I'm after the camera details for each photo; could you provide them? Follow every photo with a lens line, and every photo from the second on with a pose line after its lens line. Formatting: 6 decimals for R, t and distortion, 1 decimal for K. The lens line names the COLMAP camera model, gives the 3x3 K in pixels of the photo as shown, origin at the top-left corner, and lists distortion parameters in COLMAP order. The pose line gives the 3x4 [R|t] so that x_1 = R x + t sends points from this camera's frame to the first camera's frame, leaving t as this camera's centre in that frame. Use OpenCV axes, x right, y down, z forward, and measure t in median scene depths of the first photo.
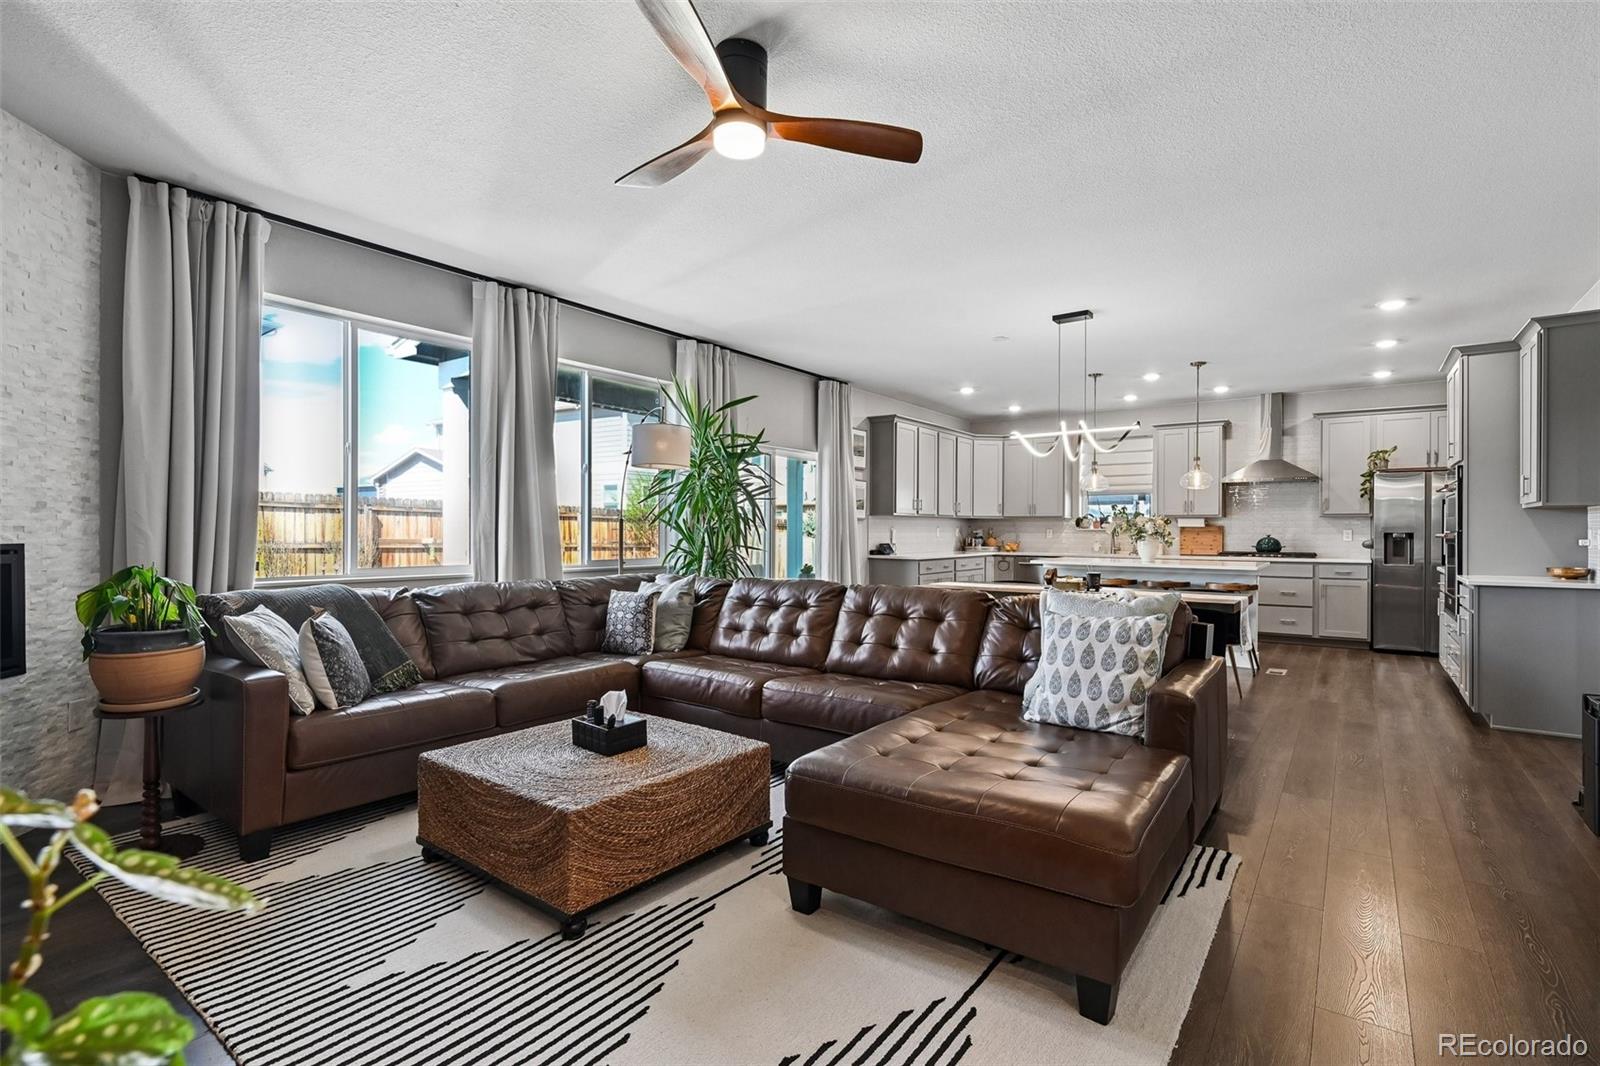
lens RADIAL K [[793.6, 0, 777.6], [0, 793.6, 542.8], [0, 0, 1]] dist [-0.006596, -0.000080]
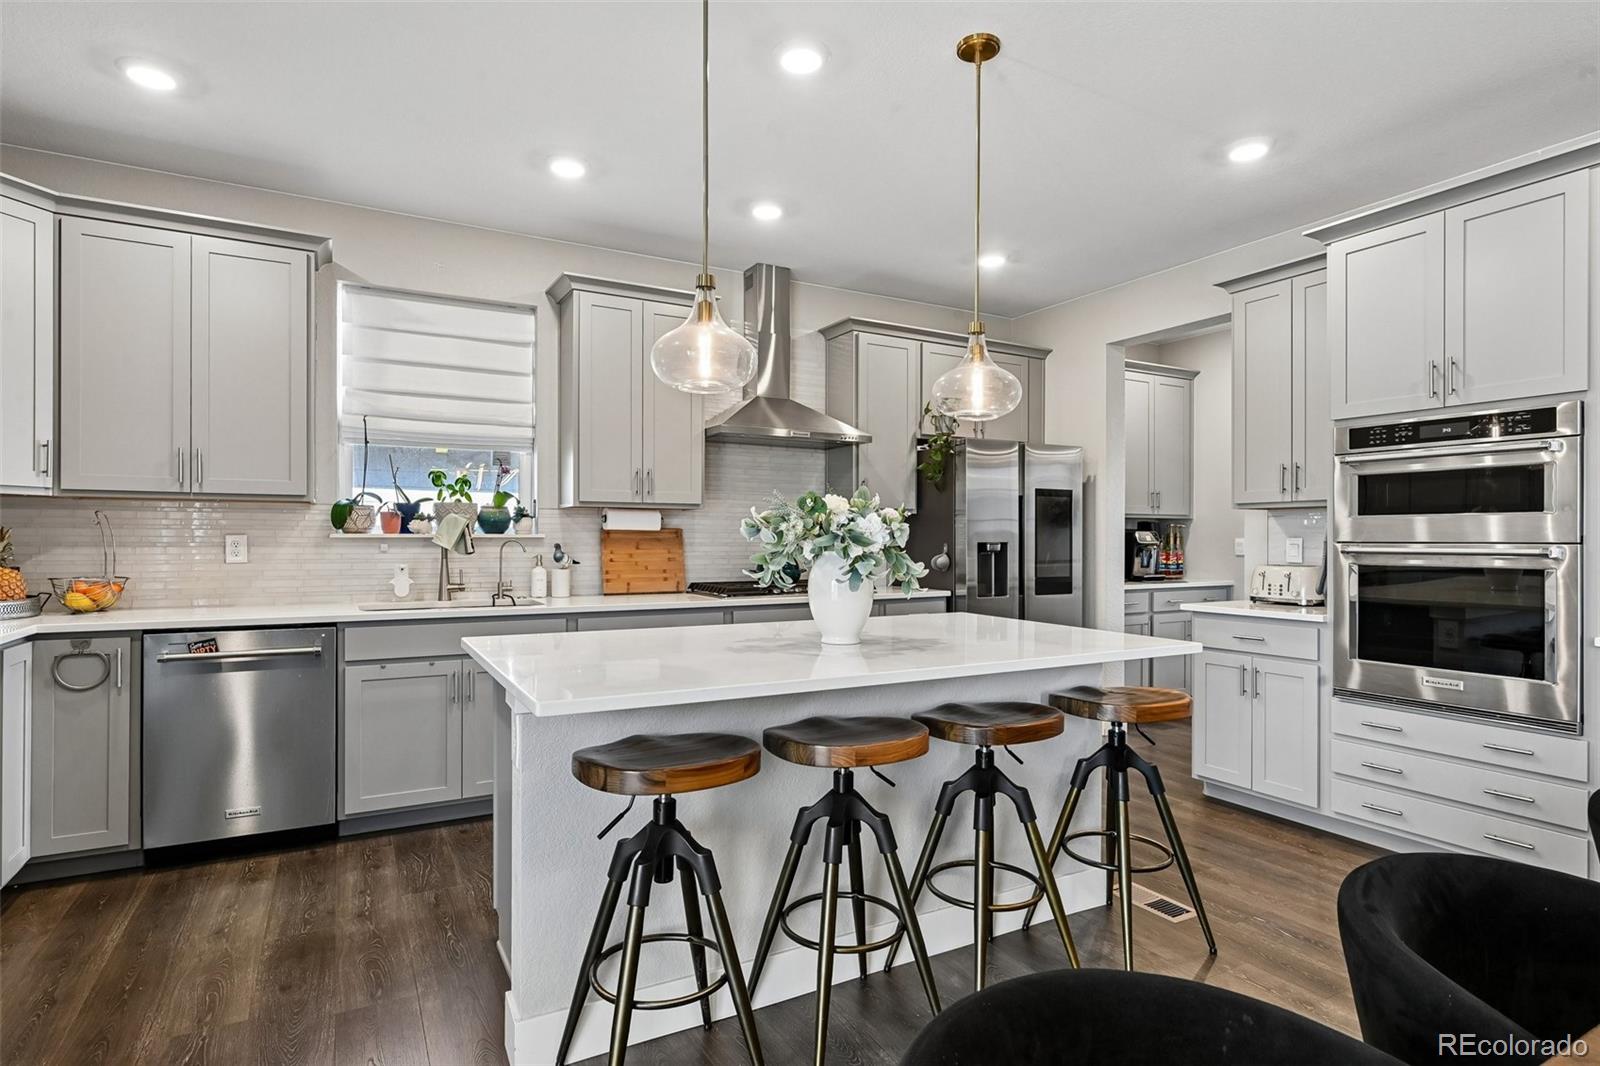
lens RADIAL K [[831.3, 0, 812.6], [0, 831.3, 541.2], [0, 0, 1]] dist [-0.009153, 0.000337]
pose [[0.394176, -0.007186, 0.919007, 0.148628], [0.011068, 0.999934, 0.003071, -0.015154], [-0.918968, 0.008961, 0.394230, 0.773766]]
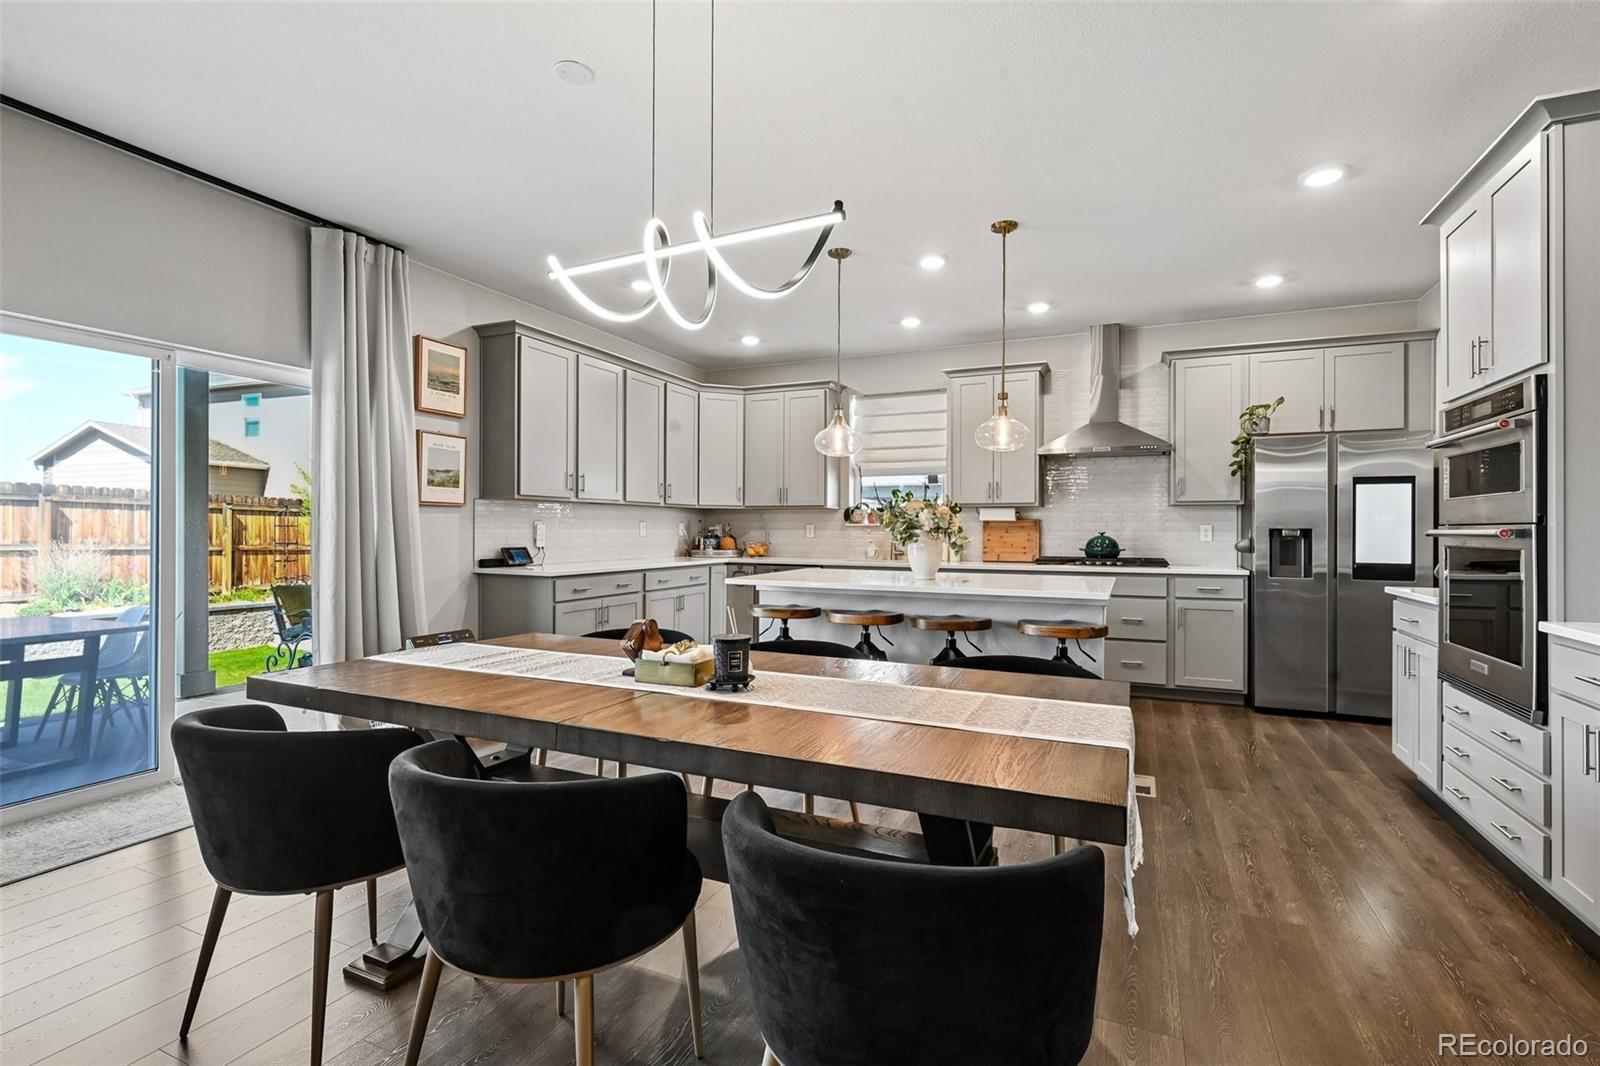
lens RADIAL K [[751.9, 0, 801.4], [0, 751.9, 527.0], [0, 0, 1]] dist [-0.007890, 0.001598]
pose [[0.976488, 0.000963, 0.215571, 0.231128], [0.002662, 0.999860, -0.016526, -0.004705], [-0.215556, 0.016711, 0.976348, 0.429545]]
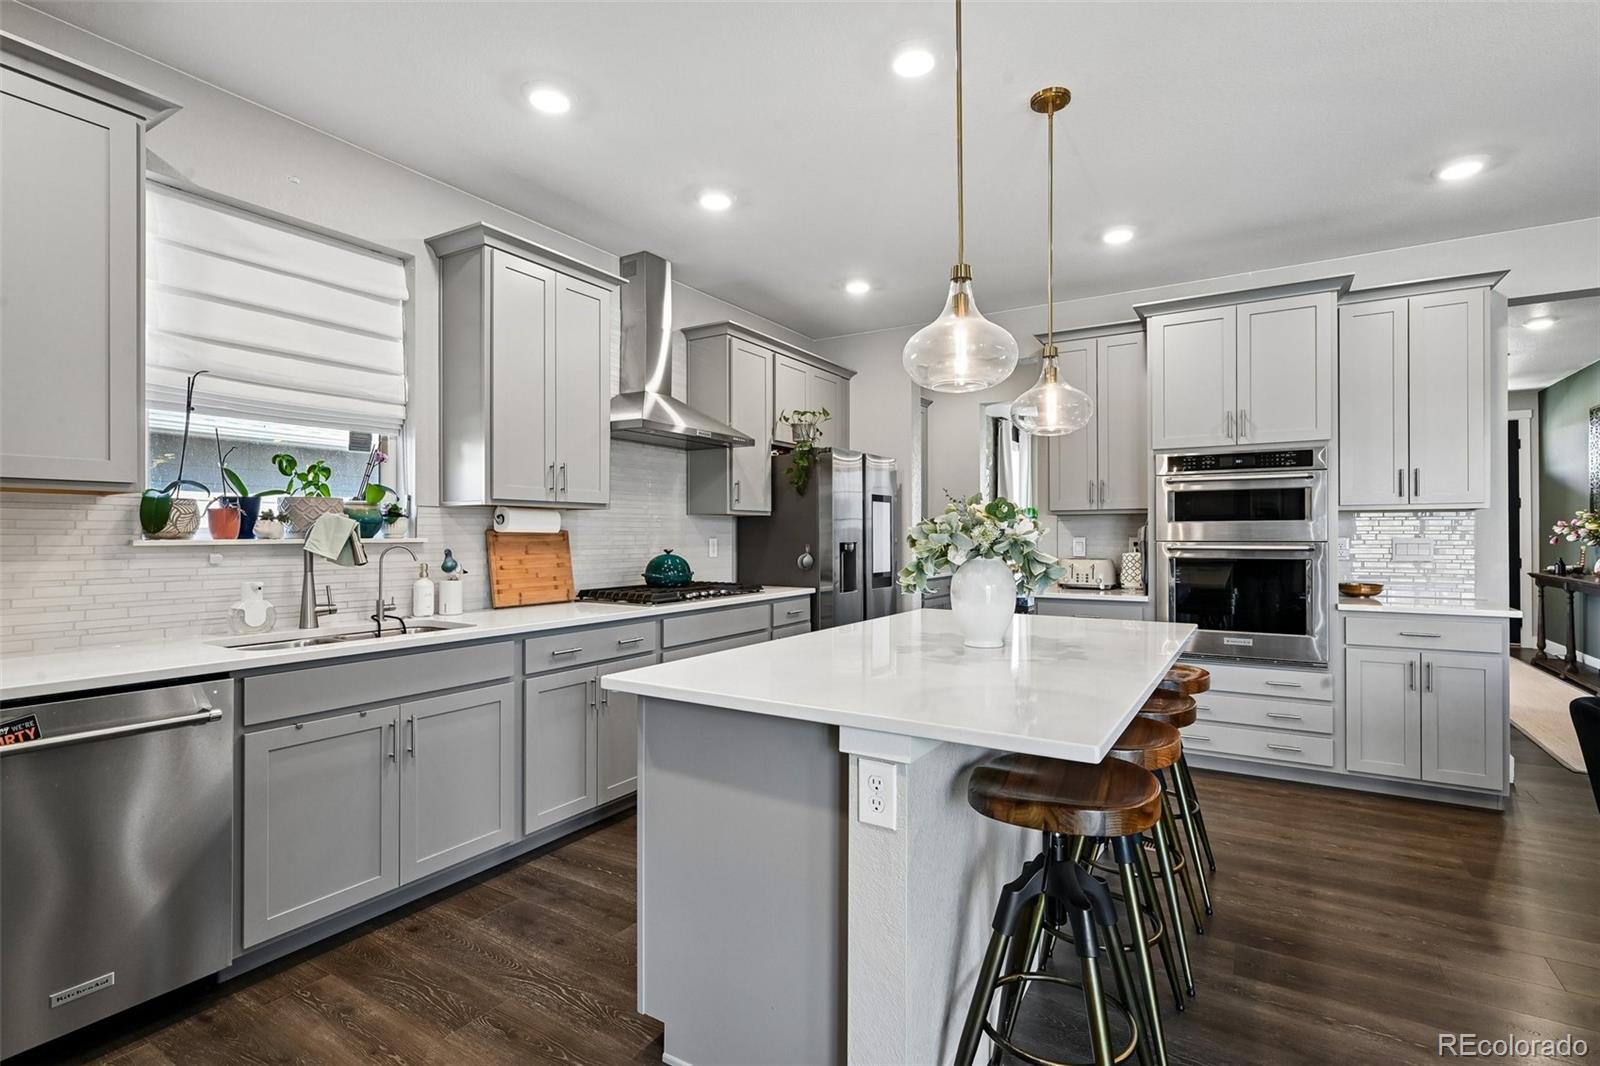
lens RADIAL K [[751.9, 0, 812.2], [0, 751.9, 534.0], [0, 0, 1]] dist [-0.007890, 0.001598]
pose [[-0.104093, -0.003599, 0.994561, 0.158947], [0.013971, 0.999889, 0.005081, -0.020558], [-0.994469, 0.014424, -0.104031, 0.959750]]
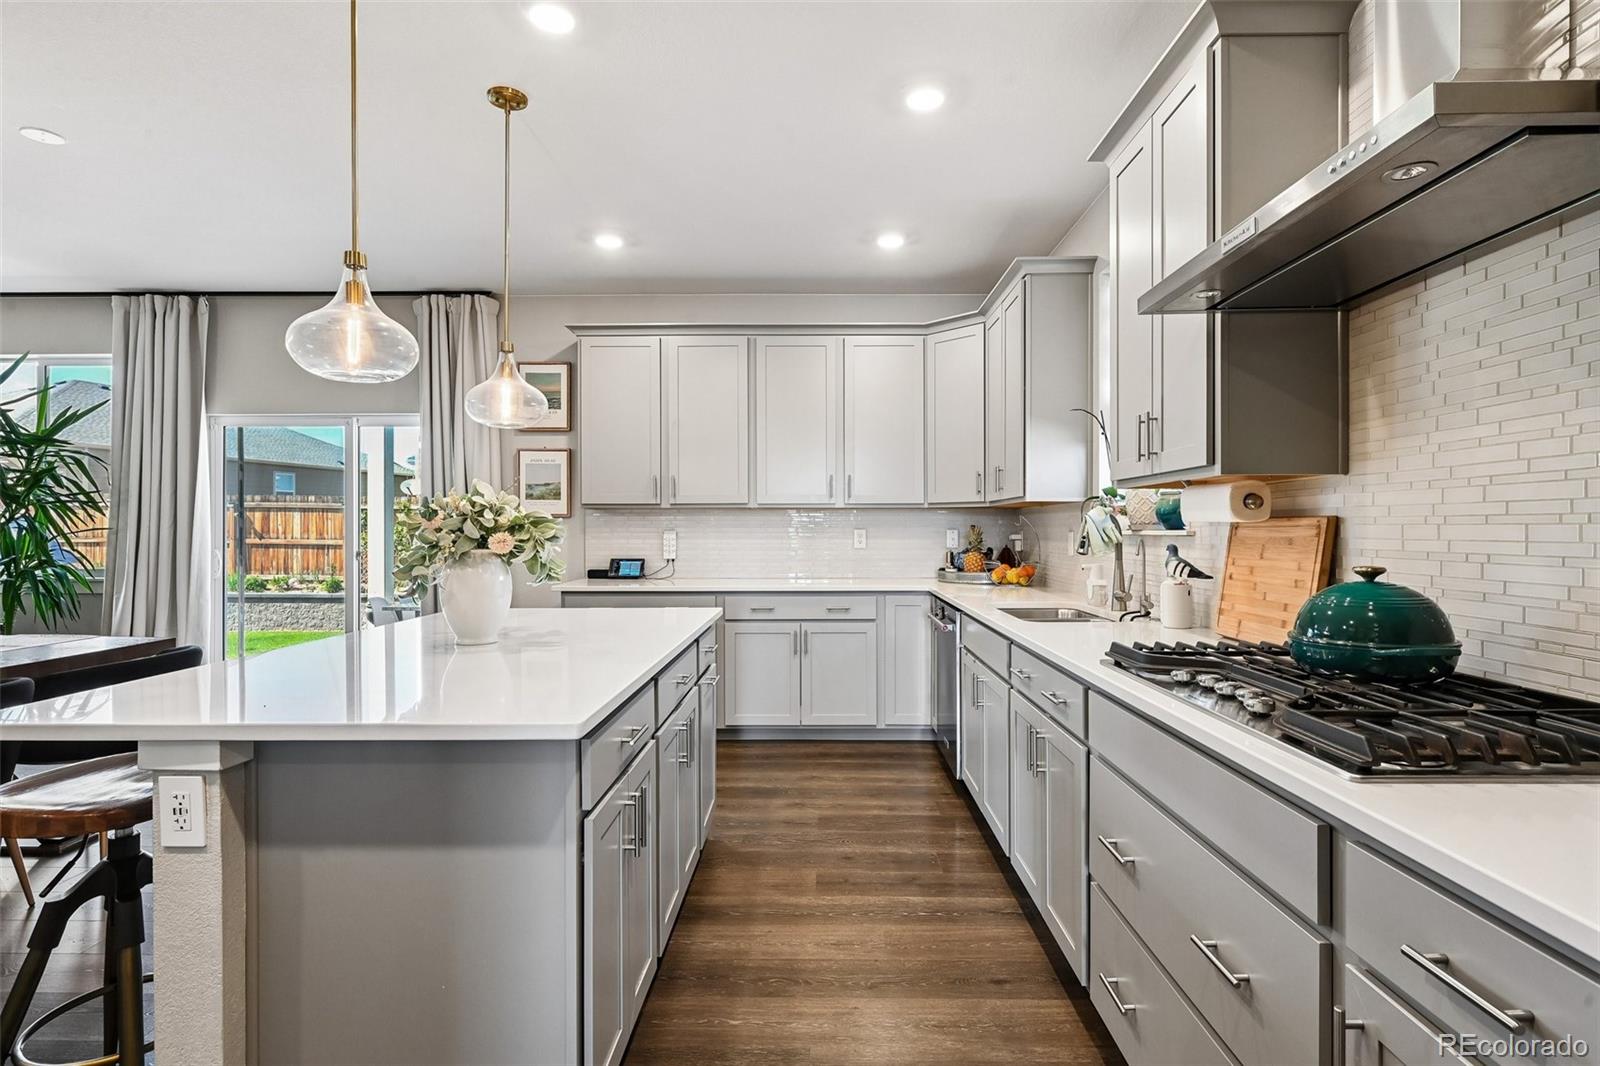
lens RADIAL K [[793.6, 0, 800.5], [0, 793.6, 530.4], [0, 0, 1]] dist [-0.006596, -0.000080]
pose [[0.576384, -0.003632, -0.817171, 0.684062], [-0.006949, 0.999932, -0.009345, -0.015277], [0.817150, 0.011065, 0.576319, 0.811405]]
